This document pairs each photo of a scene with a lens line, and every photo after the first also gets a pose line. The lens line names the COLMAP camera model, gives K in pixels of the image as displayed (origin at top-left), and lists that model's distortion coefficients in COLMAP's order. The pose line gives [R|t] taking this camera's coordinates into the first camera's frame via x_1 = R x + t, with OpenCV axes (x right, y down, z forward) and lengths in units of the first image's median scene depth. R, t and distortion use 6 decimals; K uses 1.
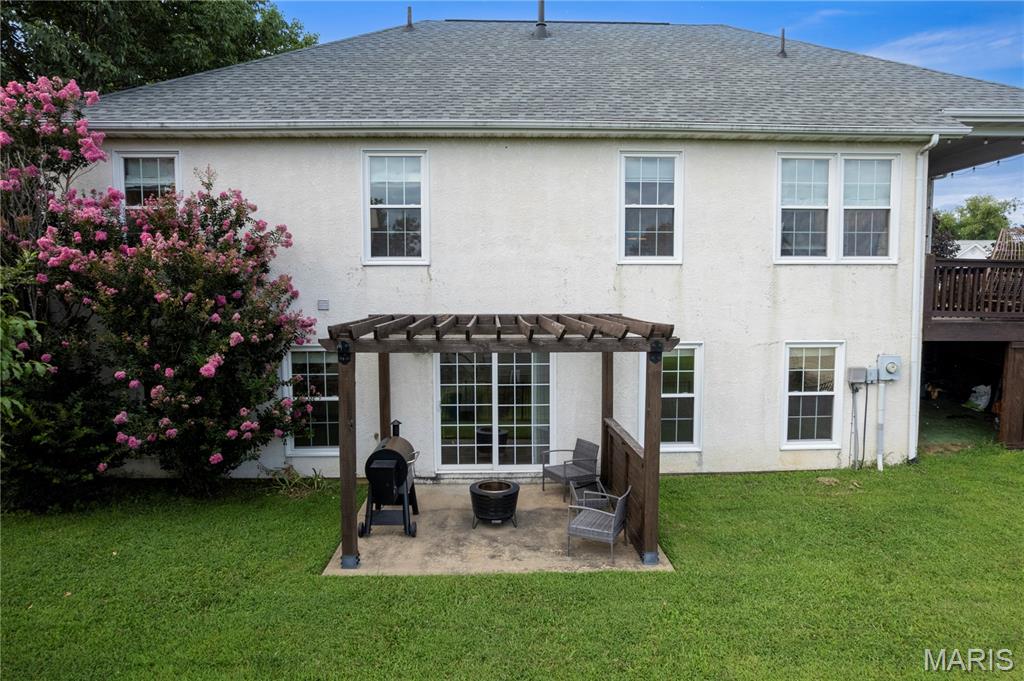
lens RADIAL K [[654.8, 0, 510.1], [0, 654.8, 345.2], [0, 0, 1]] dist [-0.076898, 0.070437]
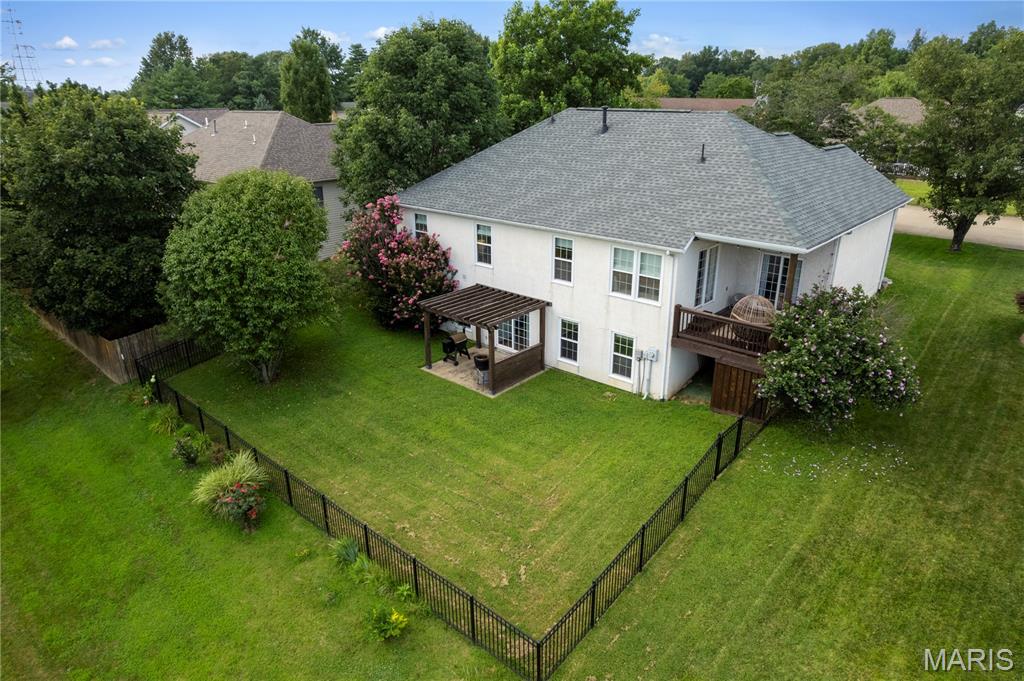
lens RADIAL K [[654.8, 0, 510.1], [0, 654.8, 345.2], [0, 0, 1]] dist [-0.076898, 0.070437]
pose [[0.714949, 0.252666, -0.651926, 1.639003], [-0.051601, 0.948945, 0.311192, -0.626620], [0.697270, -0.188847, 0.691486, -0.767692]]
